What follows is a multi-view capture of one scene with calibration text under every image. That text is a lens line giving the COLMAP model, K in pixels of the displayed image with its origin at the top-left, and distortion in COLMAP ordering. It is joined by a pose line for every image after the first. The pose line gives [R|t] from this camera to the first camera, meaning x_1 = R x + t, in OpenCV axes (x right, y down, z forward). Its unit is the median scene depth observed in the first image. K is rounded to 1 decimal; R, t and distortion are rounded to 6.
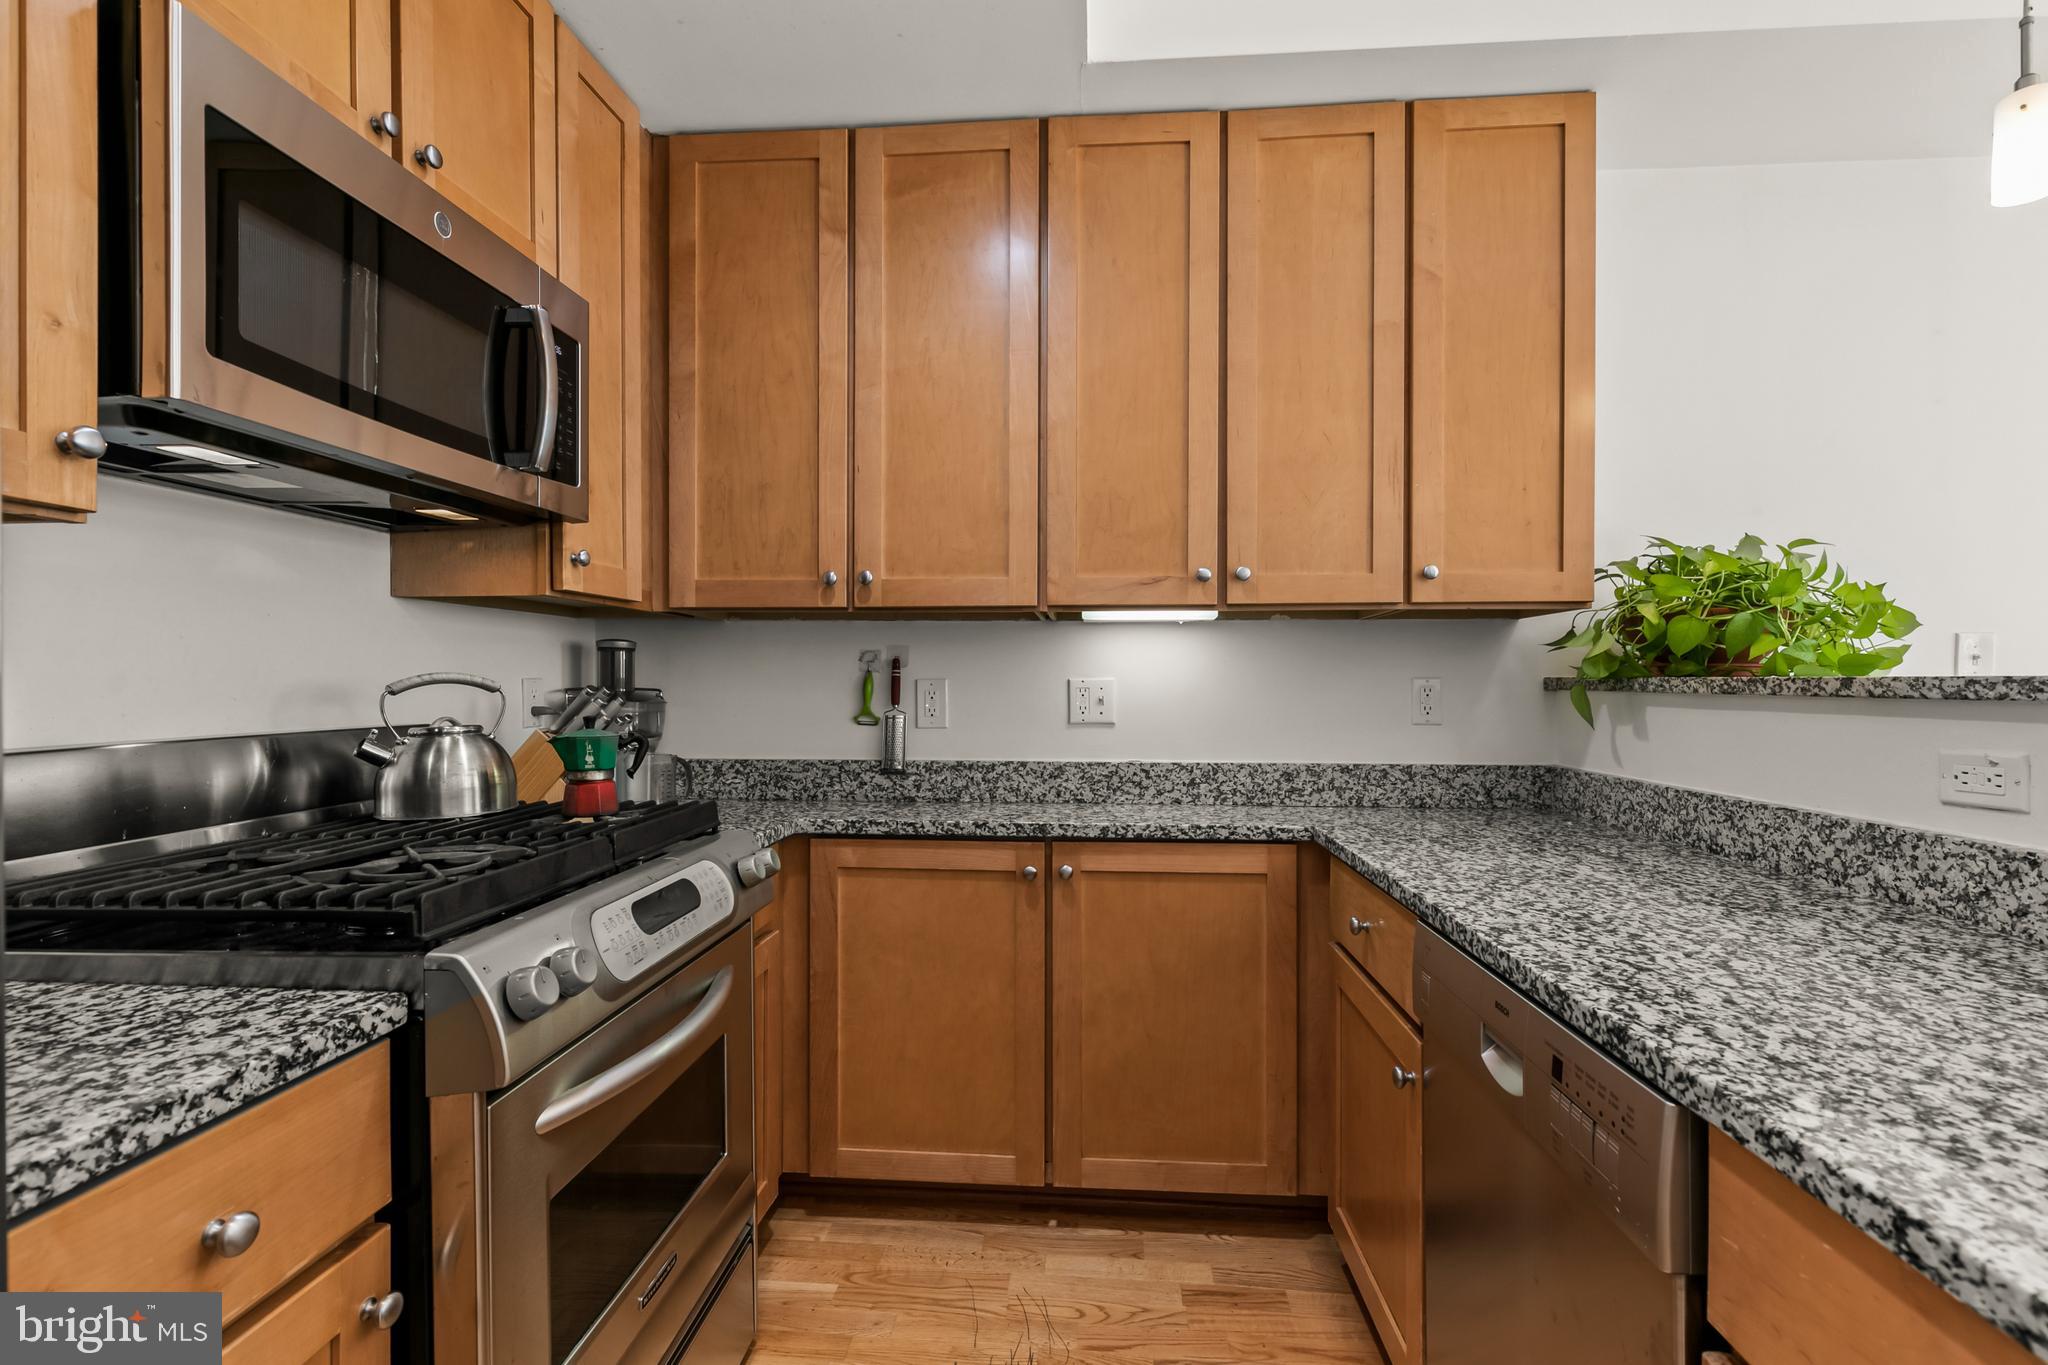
lens RADIAL K [[922.6, 0, 1048.2], [0, 922.6, 689.5], [0, 0, 1]] dist [0.012132, -0.003070]
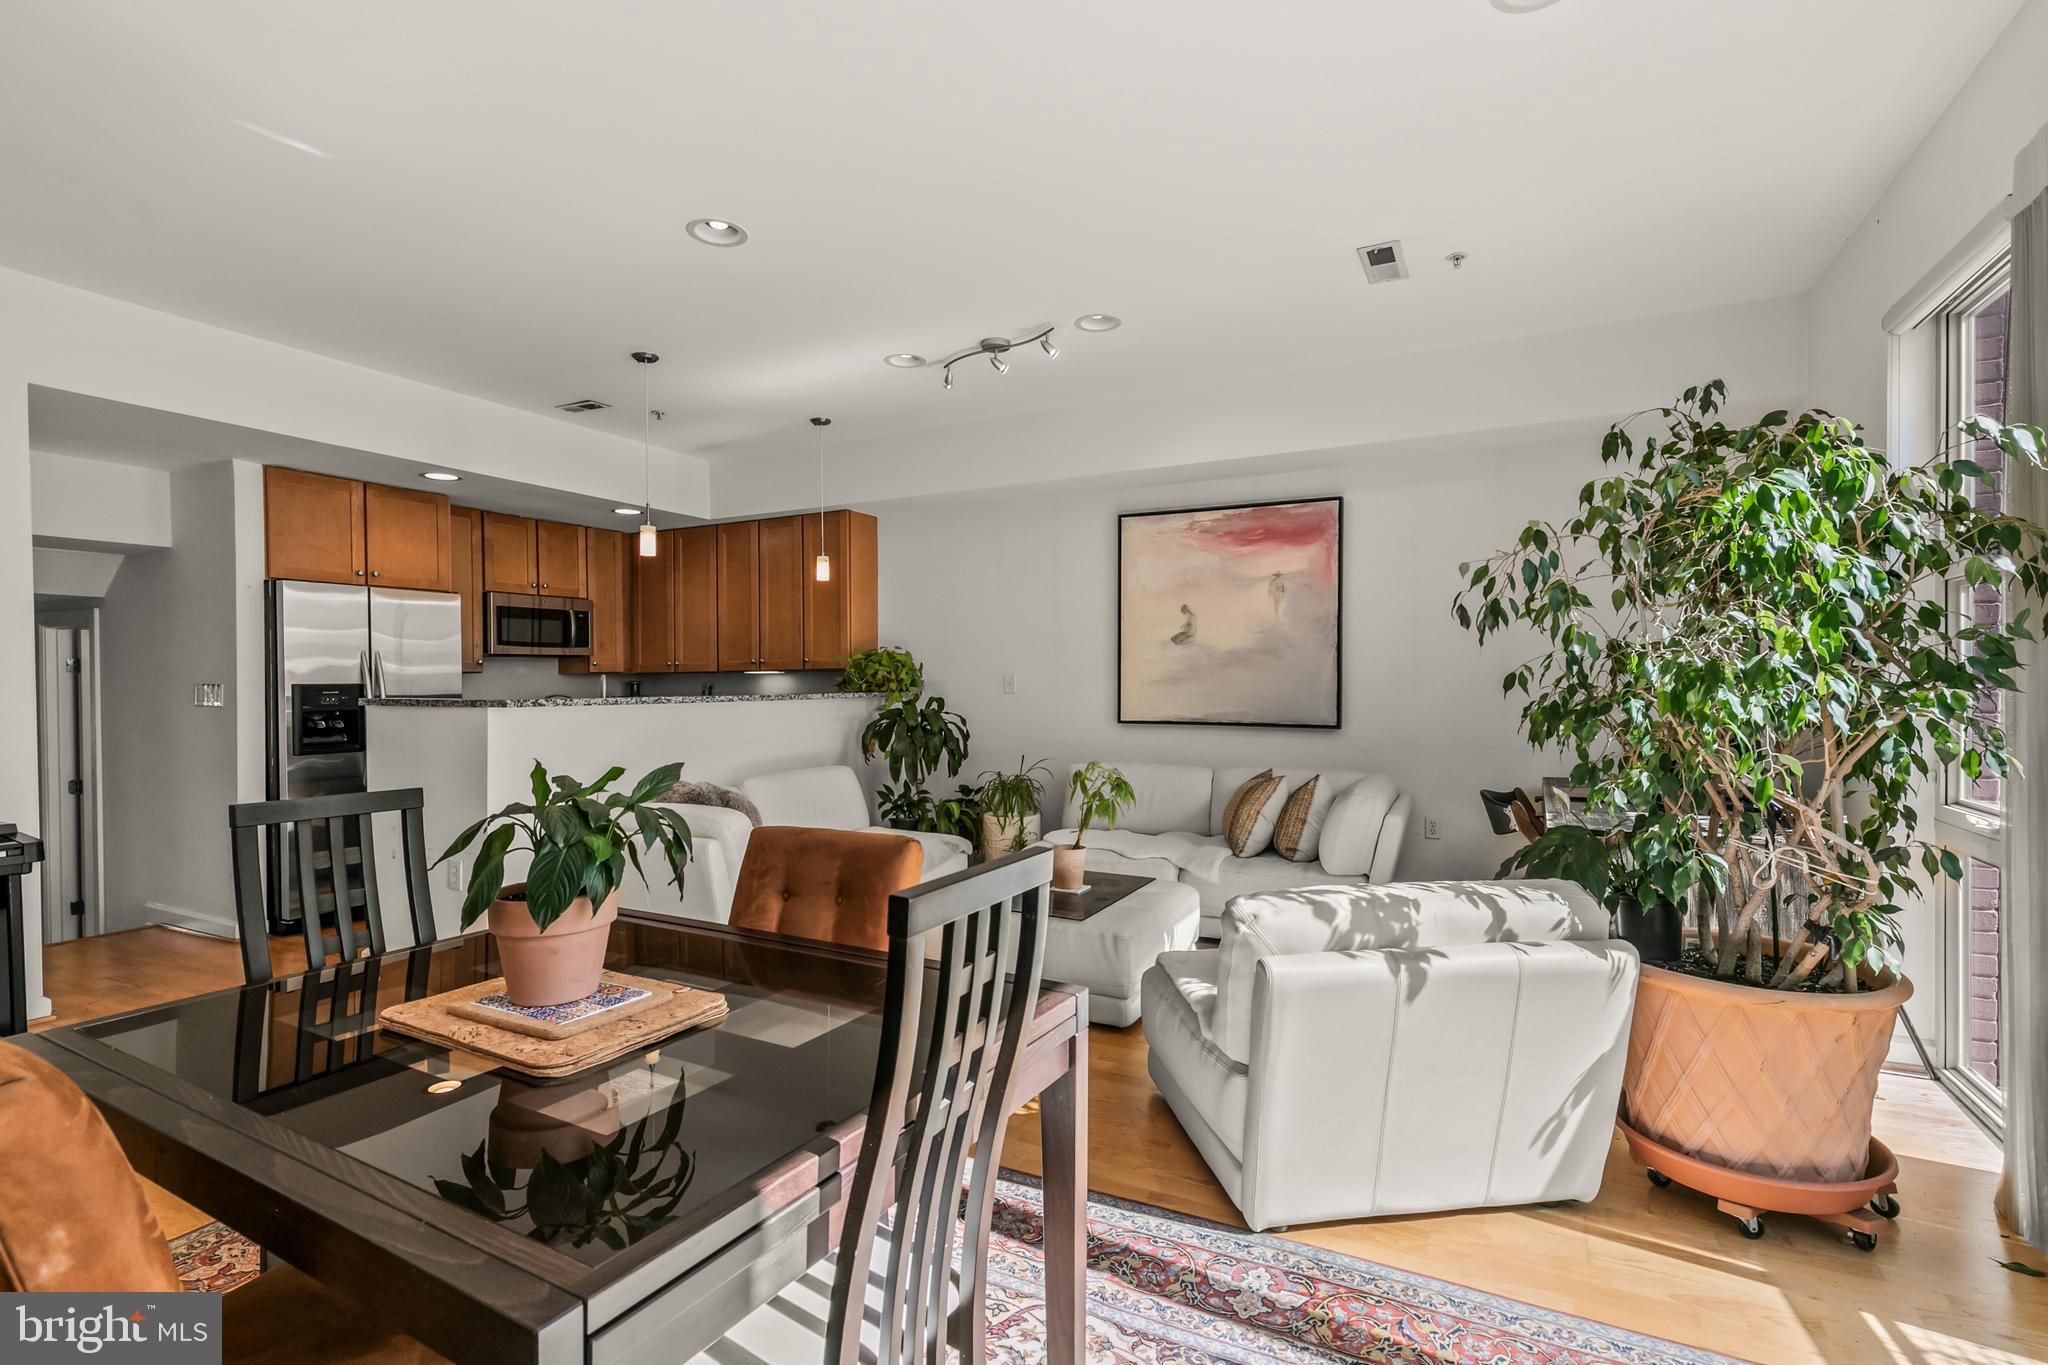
lens RADIAL K [[922.6, 0, 1021.5], [0, 922.6, 693.9], [0, 0, 1]] dist [0.012132, -0.003070]
pose [[0.907450, -0.001905, -0.420156, 2.378981], [0.005502, 0.999958, 0.007350, -0.023029], [0.420124, -0.008981, 0.907422, -1.634209]]
